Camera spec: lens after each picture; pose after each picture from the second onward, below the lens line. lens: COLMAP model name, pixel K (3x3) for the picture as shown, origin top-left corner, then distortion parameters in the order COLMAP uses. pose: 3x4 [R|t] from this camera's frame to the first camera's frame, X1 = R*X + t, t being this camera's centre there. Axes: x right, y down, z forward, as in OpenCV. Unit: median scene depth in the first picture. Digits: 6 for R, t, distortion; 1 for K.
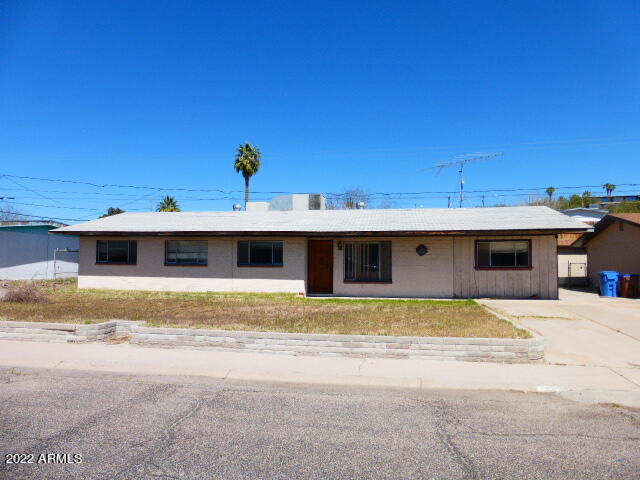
lens RADIAL K [[456.3, 0, 323.1], [0, 456.3, 240.6], [0, 0, 1]] dist [-0.026864, 0.005160]
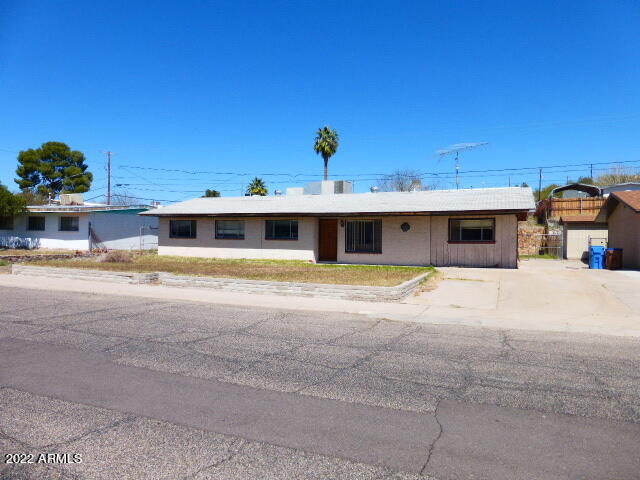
lens RADIAL K [[456.3, 0, 323.1], [0, 456.3, 240.6], [0, 0, 1]] dist [-0.026864, 0.005160]
pose [[0.974472, 0.004079, -0.224472, 0.272700], [0.008420, 0.998468, 0.054697, -0.011625], [0.224351, -0.055191, 0.972944, -0.250906]]
